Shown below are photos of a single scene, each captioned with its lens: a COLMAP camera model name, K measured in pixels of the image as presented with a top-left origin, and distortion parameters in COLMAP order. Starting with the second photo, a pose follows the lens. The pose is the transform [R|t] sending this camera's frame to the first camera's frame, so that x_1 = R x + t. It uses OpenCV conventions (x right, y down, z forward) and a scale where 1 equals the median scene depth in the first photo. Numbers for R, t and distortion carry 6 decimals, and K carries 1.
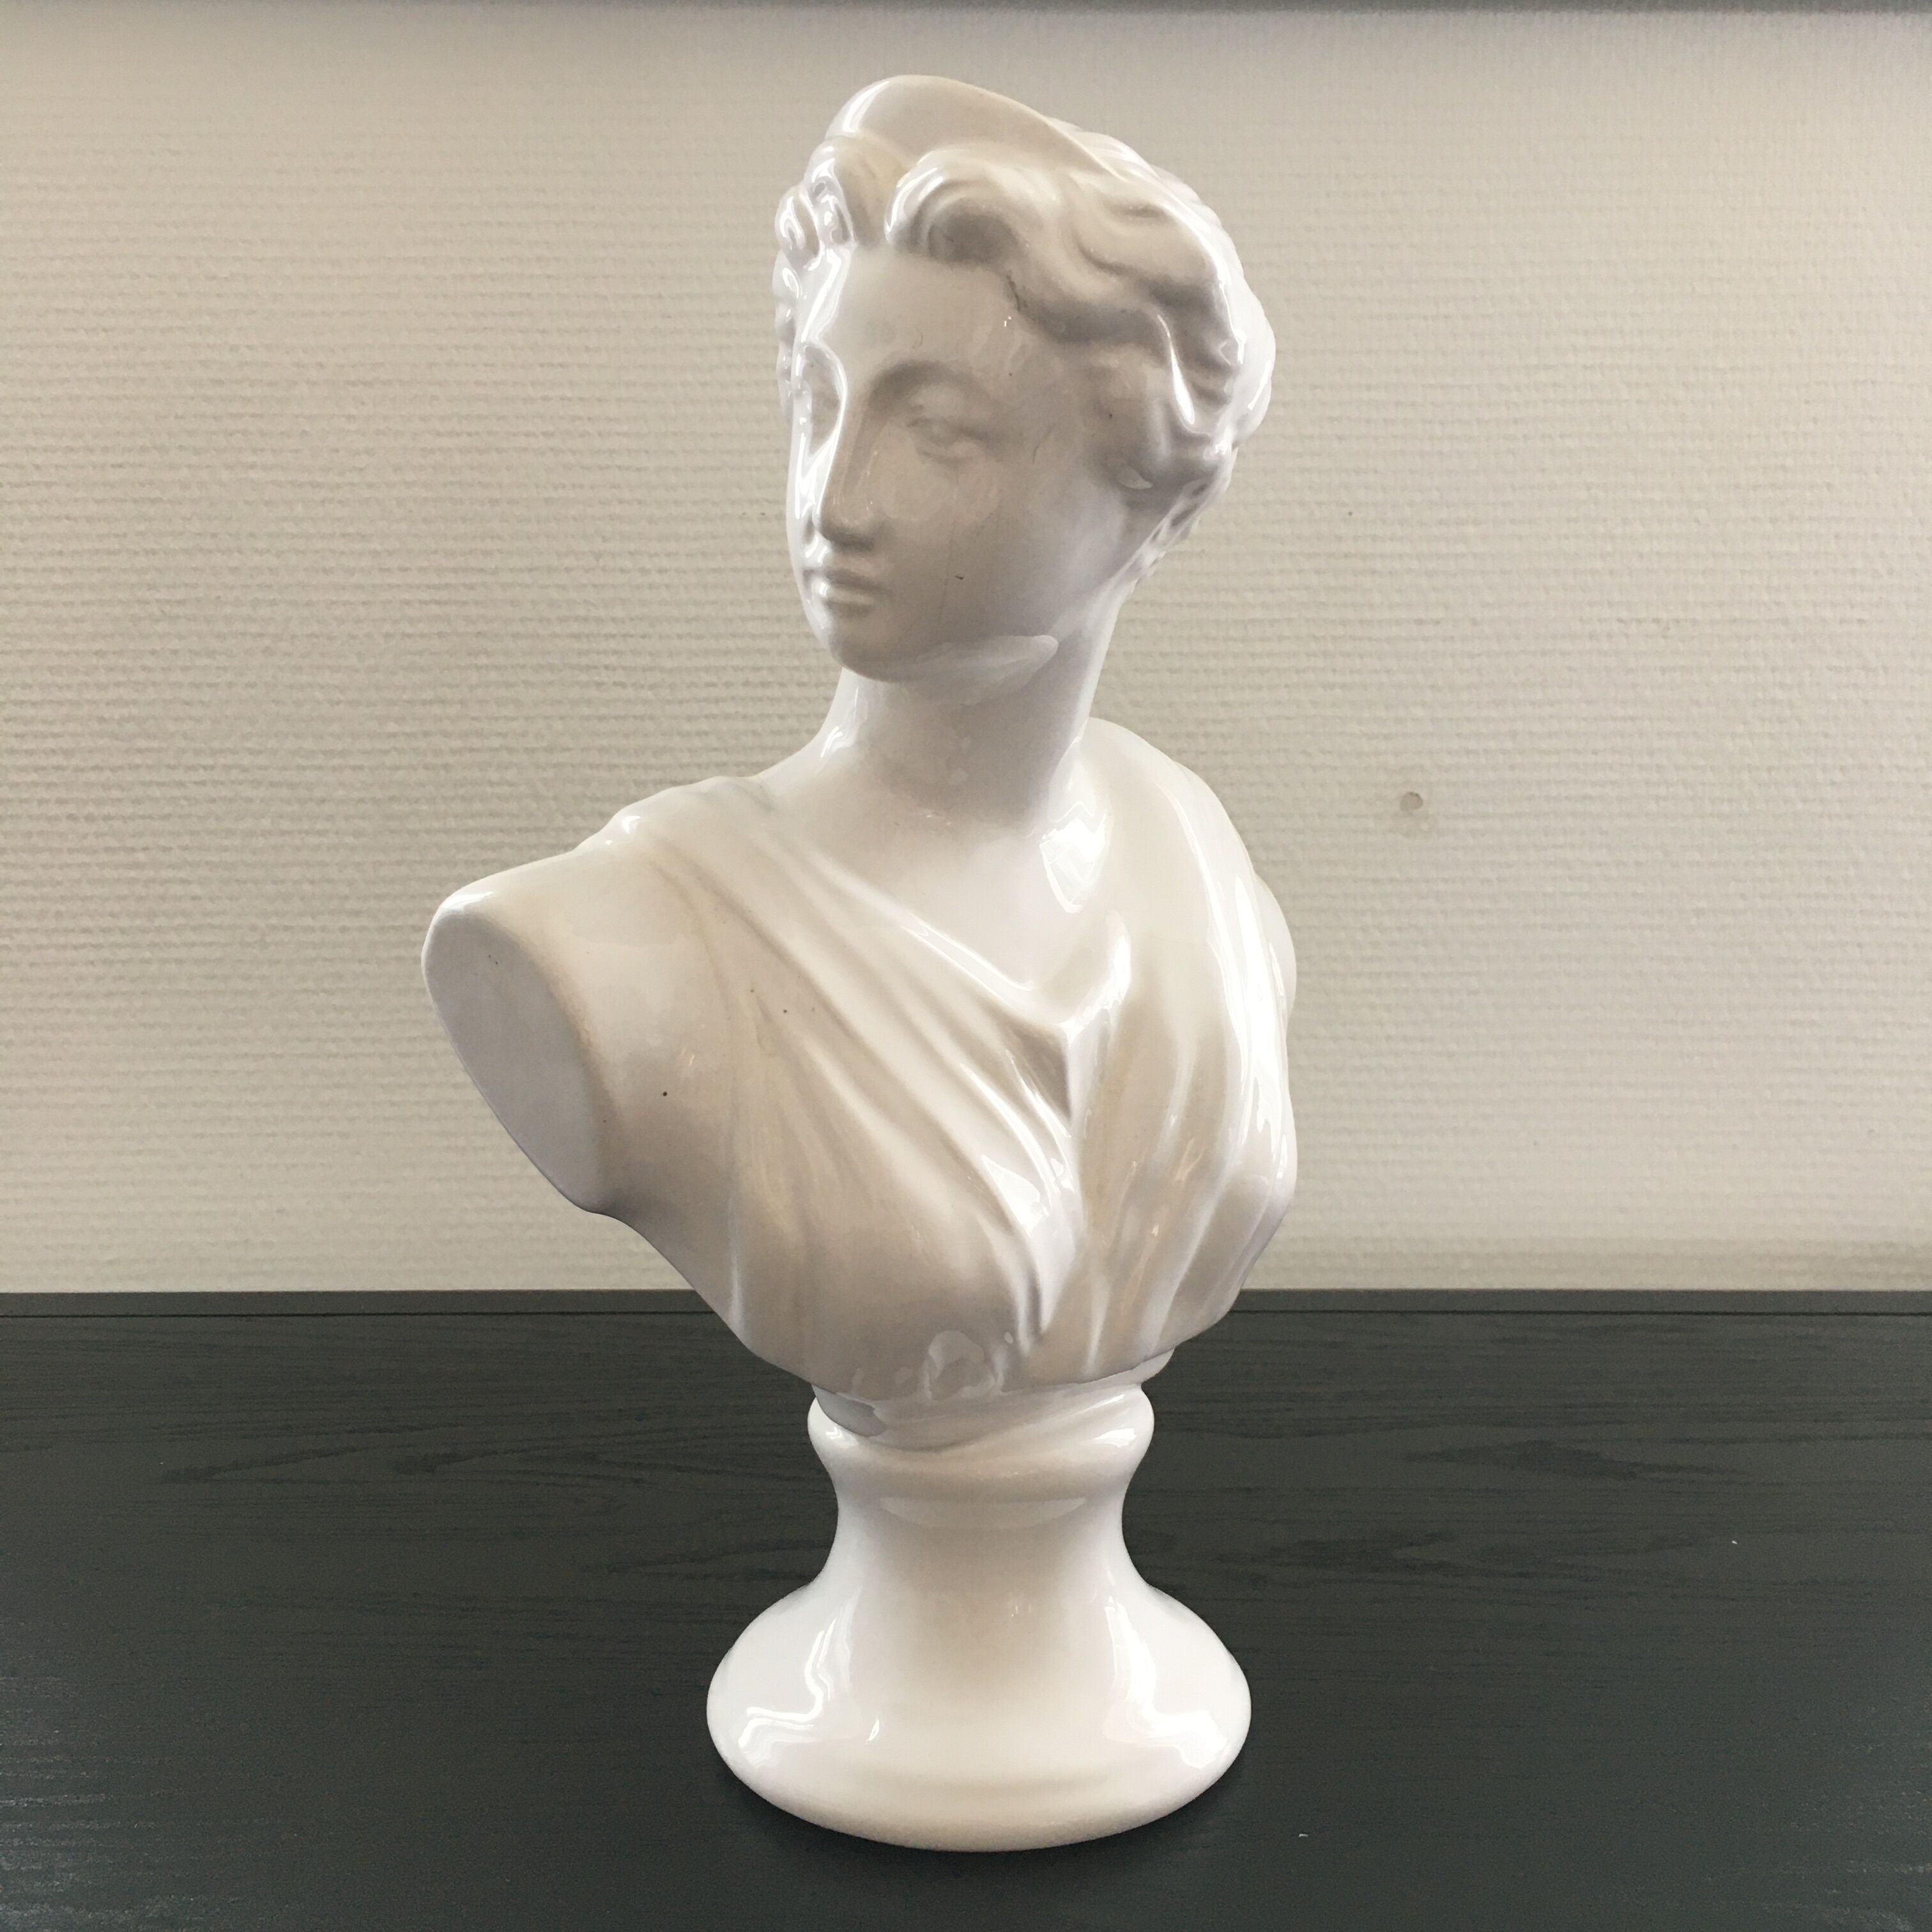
lens RADIAL K [[2296.3, 0, 963.8], [0, 2296.3, 968.9], [0, 0, 1]] dist [0.039867, 0.000000]
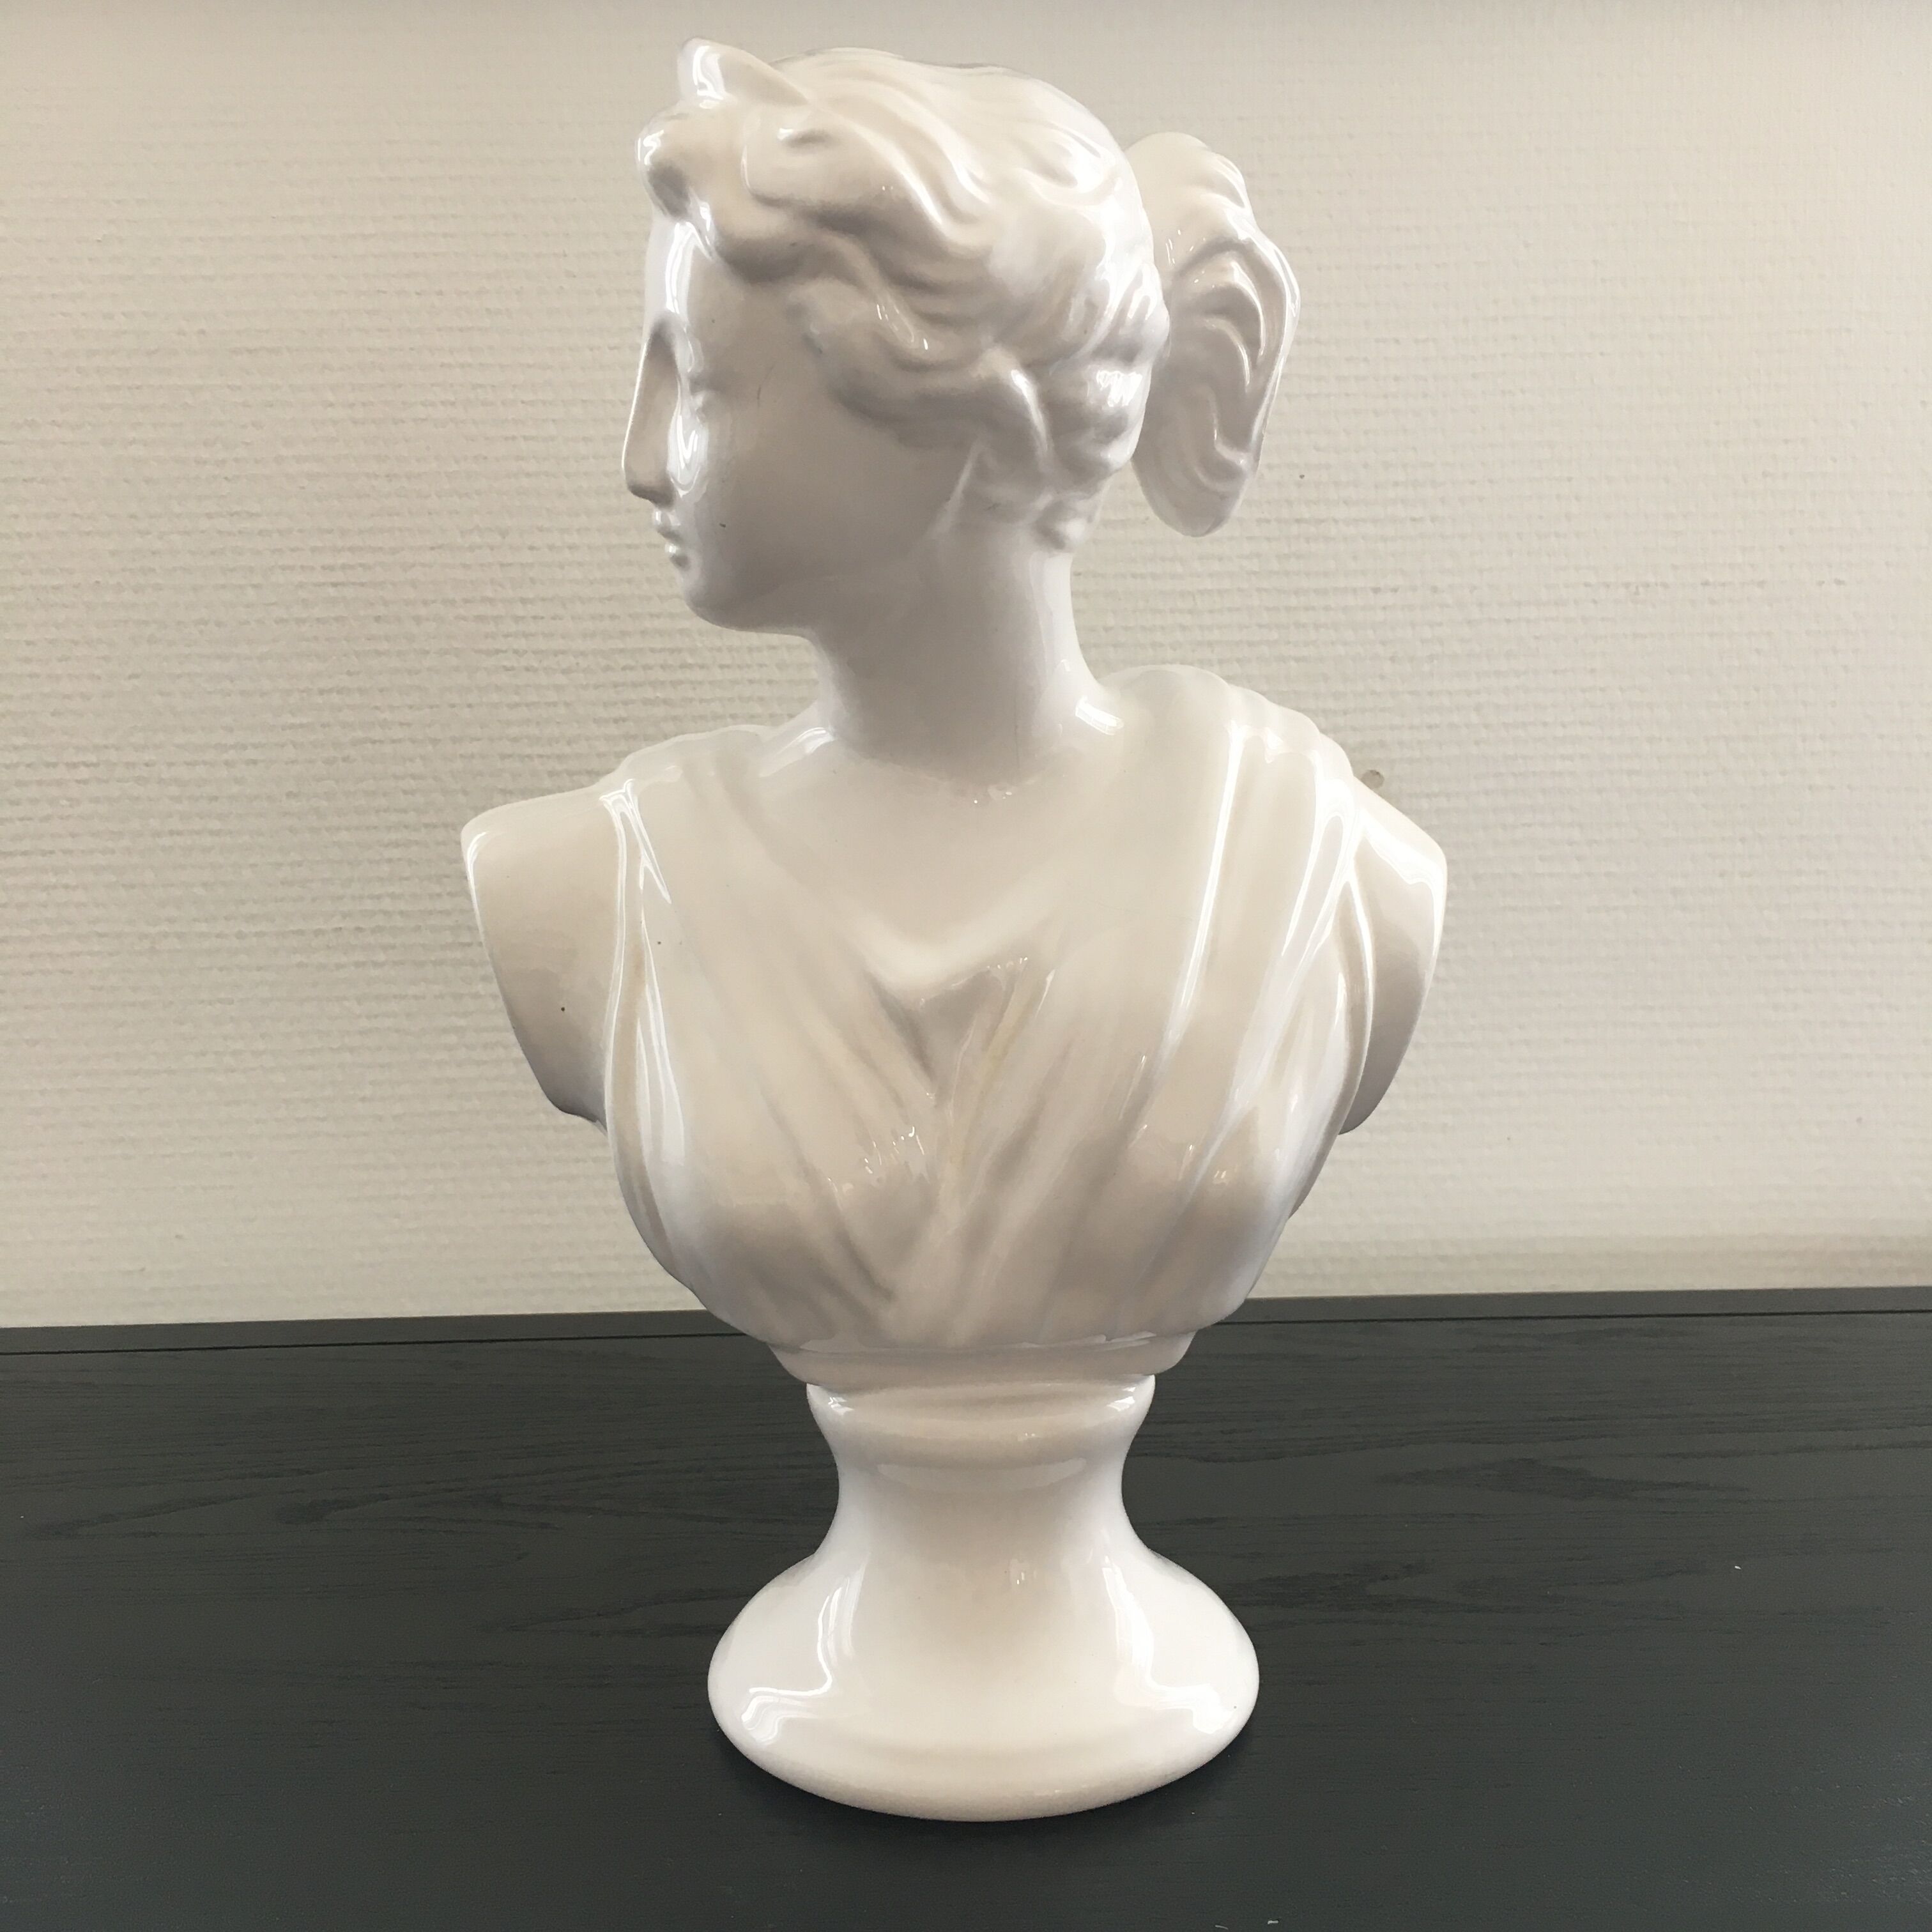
lens RADIAL K [[2296.3, 0, 968.9], [0, 2296.3, 969.1], [0, 0, 1]] dist [0.039867, 0.000000]
pose [[0.999681, -0.018179, 0.017529, 0.010836], [0.018245, 0.999827, -0.003615, 0.005481], [-0.017460, 0.003933, 0.999840, 0.056938]]
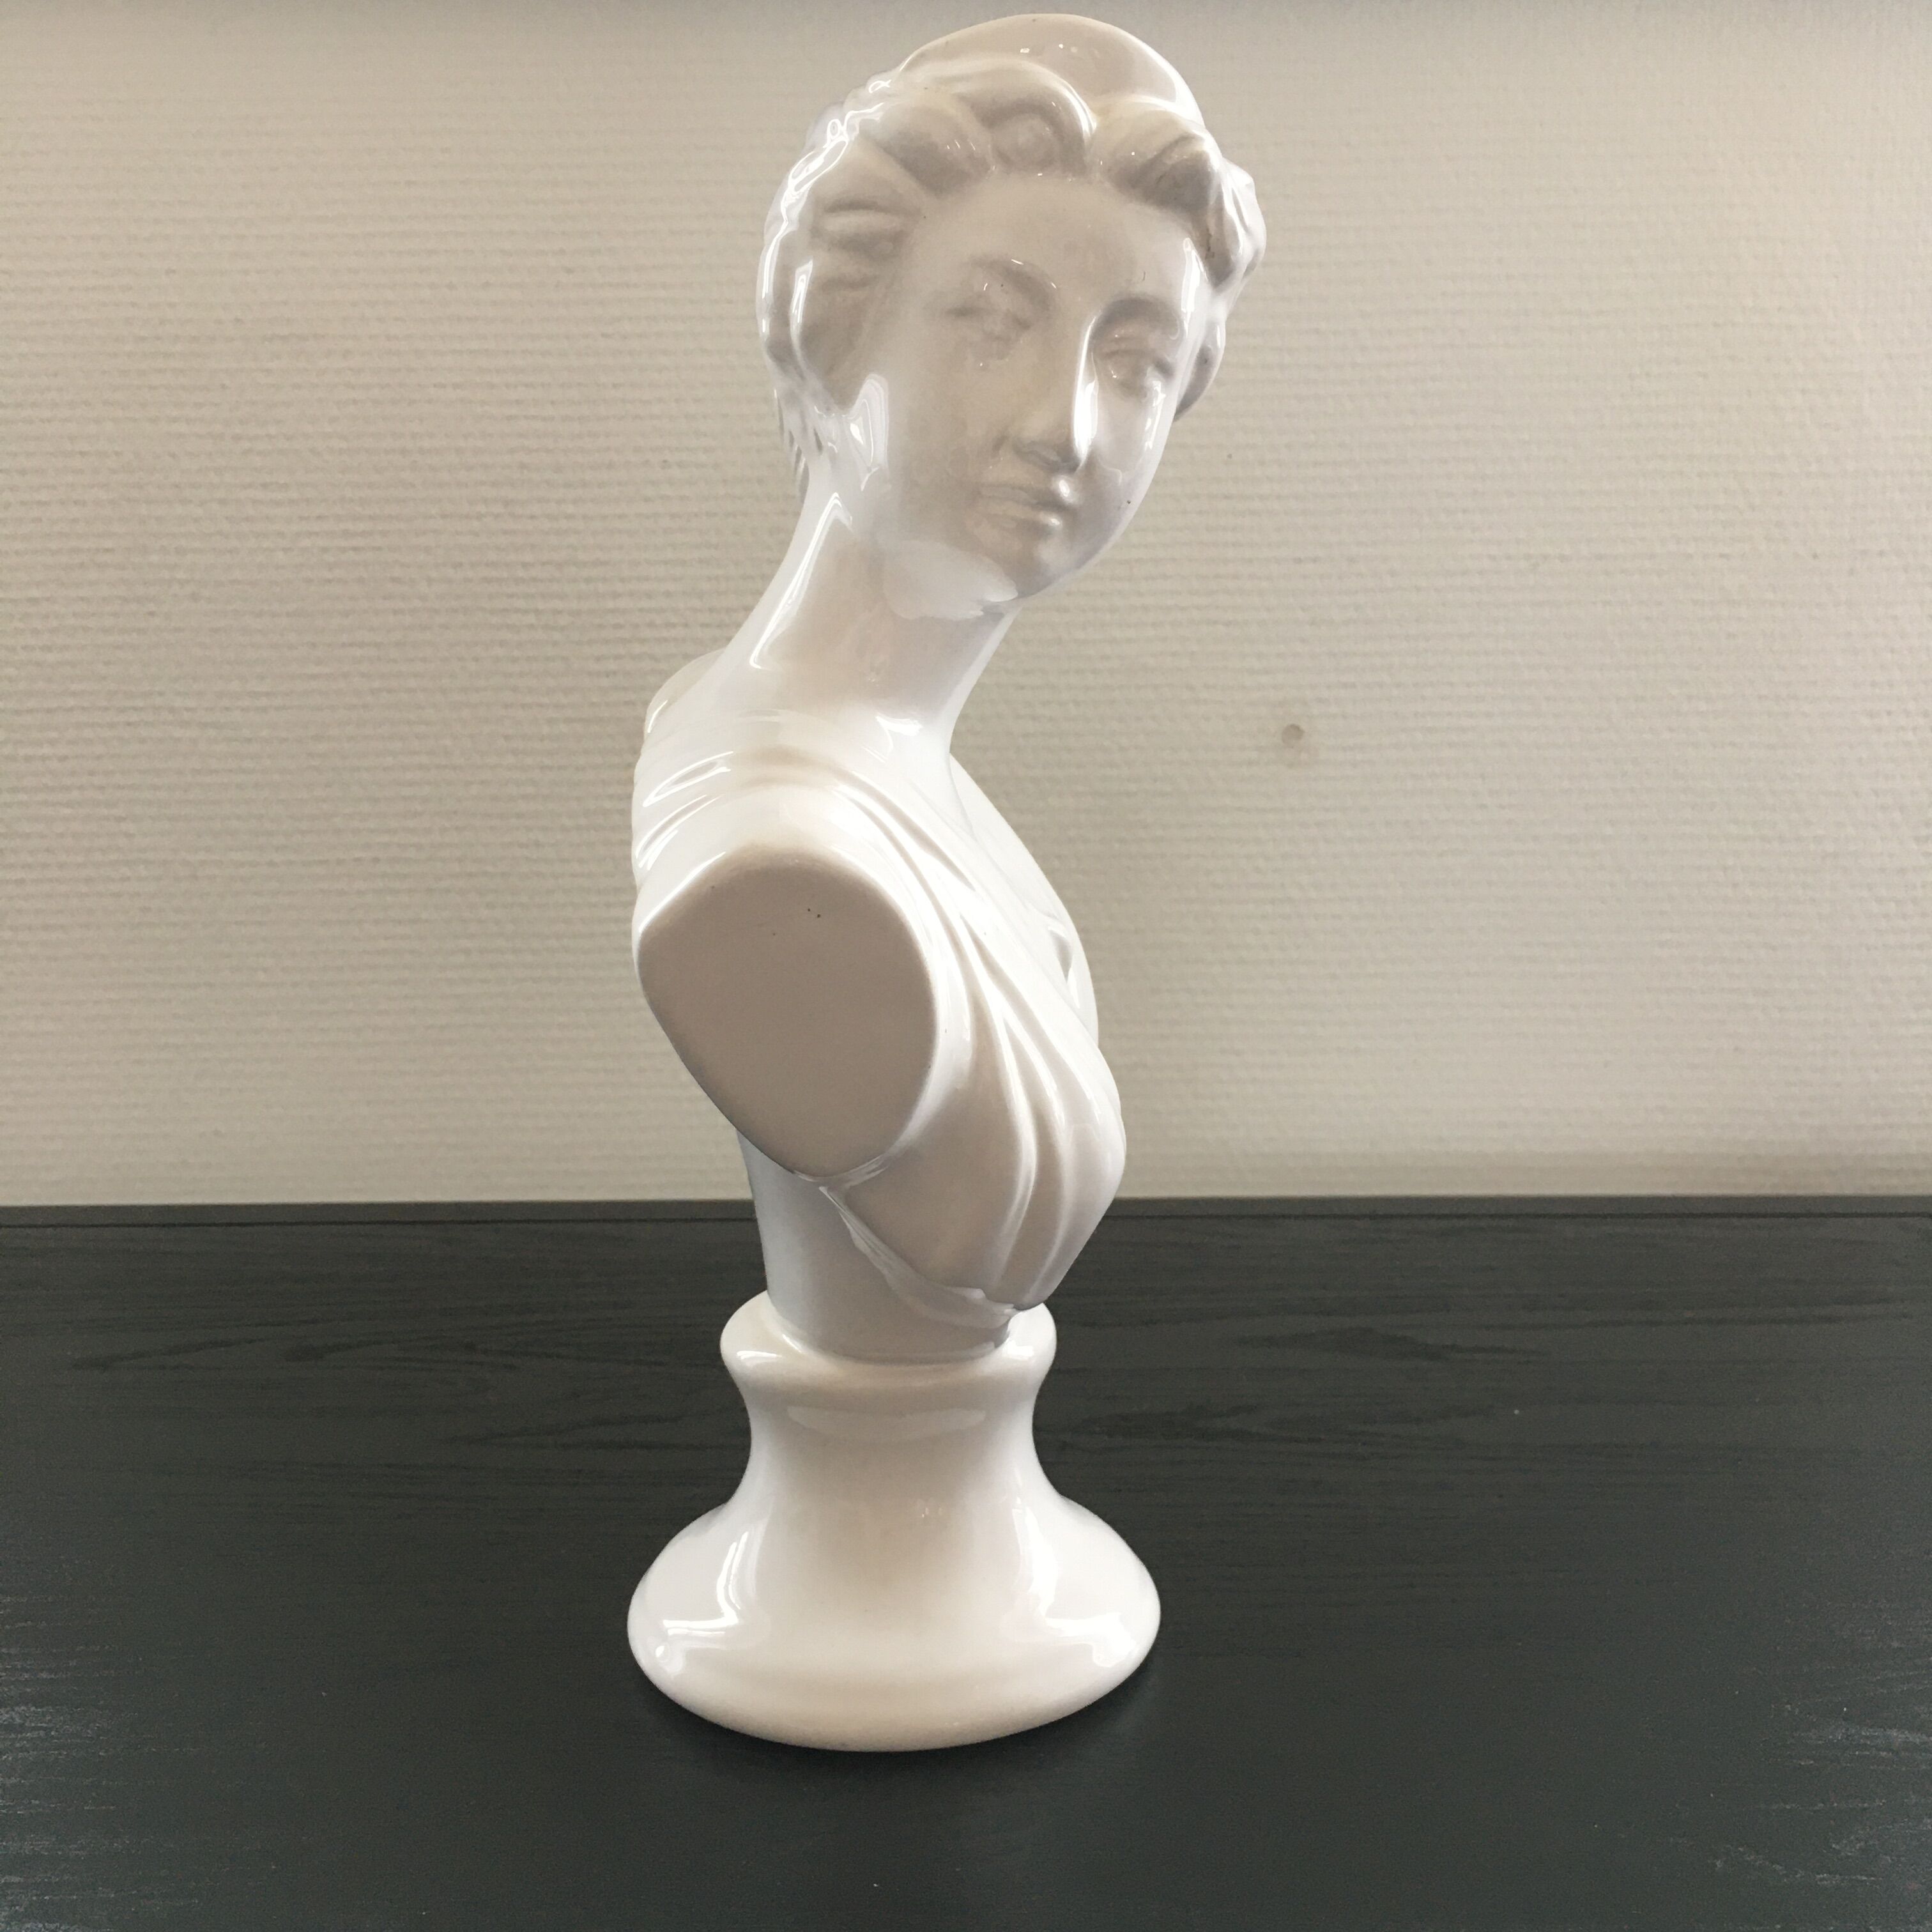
lens RADIAL K [[2296.3, 0, 963.3], [0, 2296.3, 973.7], [0, 0, 1]] dist [0.039867, 0.000000]
pose [[0.999880, -0.006223, -0.014156, 0.060506], [0.006505, 0.999780, 0.019948, 0.014142], [0.014029, -0.020038, 0.999701, -0.044104]]
